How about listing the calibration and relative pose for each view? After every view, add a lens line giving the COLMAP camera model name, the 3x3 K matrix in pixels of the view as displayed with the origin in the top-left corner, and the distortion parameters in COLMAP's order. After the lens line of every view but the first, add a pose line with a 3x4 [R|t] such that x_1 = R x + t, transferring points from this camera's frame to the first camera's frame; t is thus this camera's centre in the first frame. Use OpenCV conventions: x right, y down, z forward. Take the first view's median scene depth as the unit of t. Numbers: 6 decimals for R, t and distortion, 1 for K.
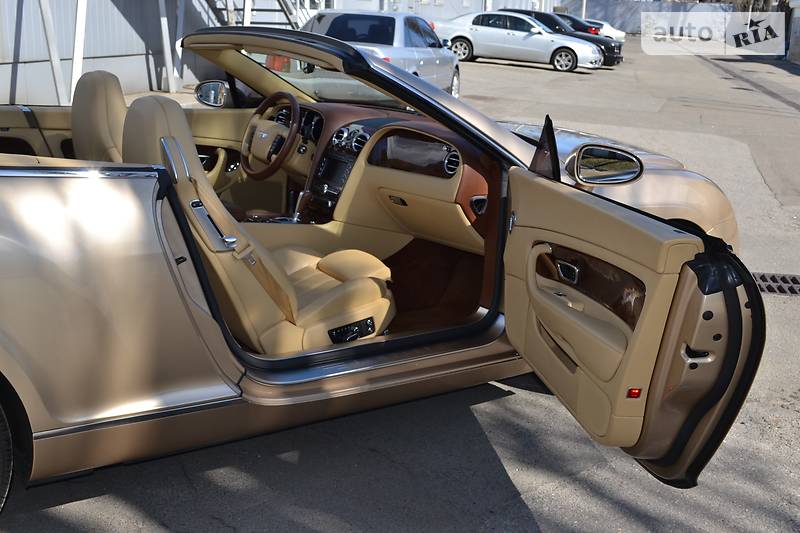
lens RADIAL K [[918.8, 0, 400.0], [0, 918.8, 265.8], [0, 0, 1]] dist [-0.018364, 0.000000]
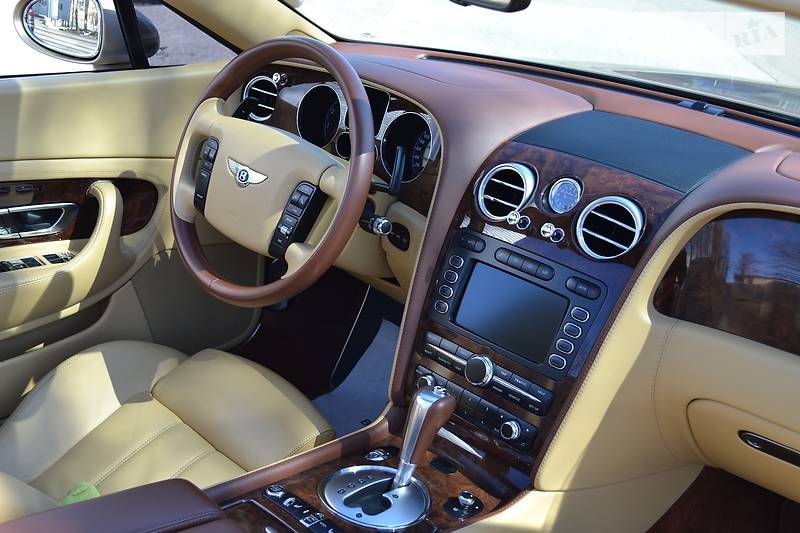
lens RADIAL K [[918.8, 0, 400.4], [0, 918.8, 267.3], [0, 0, 1]] dist [-0.018364, 0.000000]
pose [[0.984067, -0.044364, 0.172174, -0.152232], [0.019903, 0.989770, 0.141278, -0.153441], [-0.176680, -0.135601, 0.974883, 0.654138]]
